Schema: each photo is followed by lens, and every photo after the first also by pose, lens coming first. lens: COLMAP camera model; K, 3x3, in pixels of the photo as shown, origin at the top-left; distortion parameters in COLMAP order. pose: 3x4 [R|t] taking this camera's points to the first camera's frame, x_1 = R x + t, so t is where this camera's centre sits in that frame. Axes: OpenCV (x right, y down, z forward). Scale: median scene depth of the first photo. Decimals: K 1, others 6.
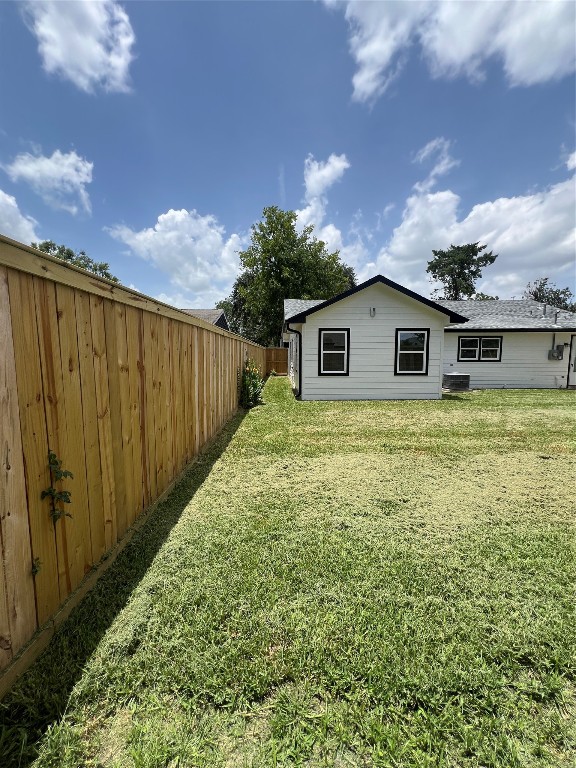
lens RADIAL K [[311.0, 0, 267.9], [0, 311.0, 385.1], [0, 0, 1]] dist [-0.000448, 0.002194]
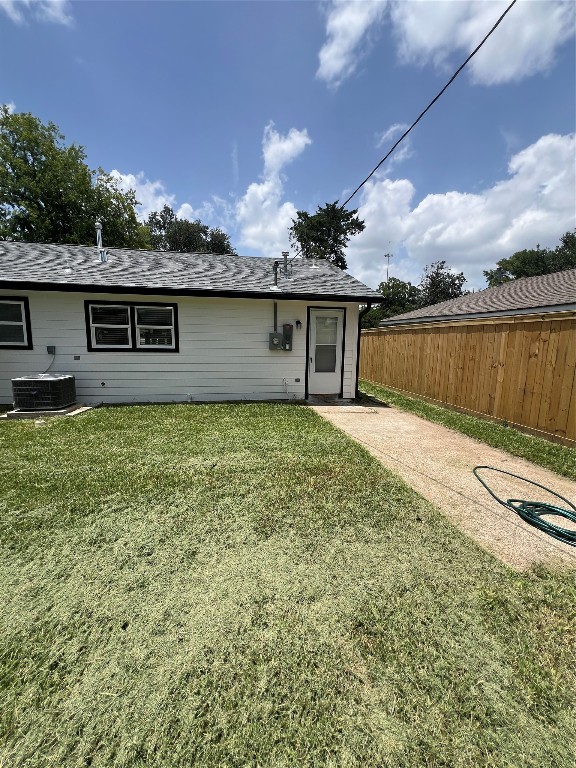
lens RADIAL K [[311.0, 0, 283.7], [0, 311.0, 387.8], [0, 0, 1]] dist [-0.000448, 0.002194]
pose [[0.988757, -0.002786, 0.149507, 0.109478], [-0.005980, 0.998290, 0.058146, -0.005989], [-0.149413, -0.058386, 0.987050, 0.056581]]
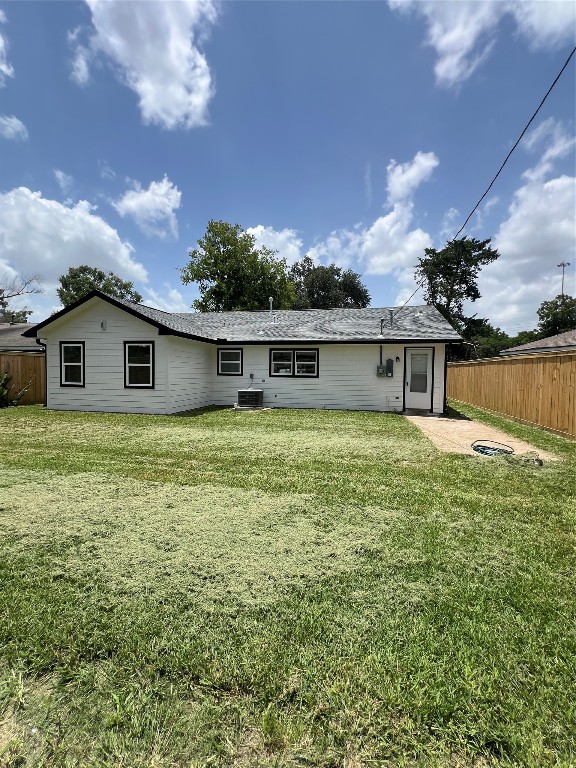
lens RADIAL K [[329.8, 0, 287.9], [0, 329.8, 379.1], [0, 0, 1]] dist [0.007217, -0.000886]
pose [[0.972151, 0.021313, -0.233385, 0.113855], [-0.036383, 0.997507, -0.060458, -0.001616], [0.231515, 0.067265, 0.970503, 0.010353]]
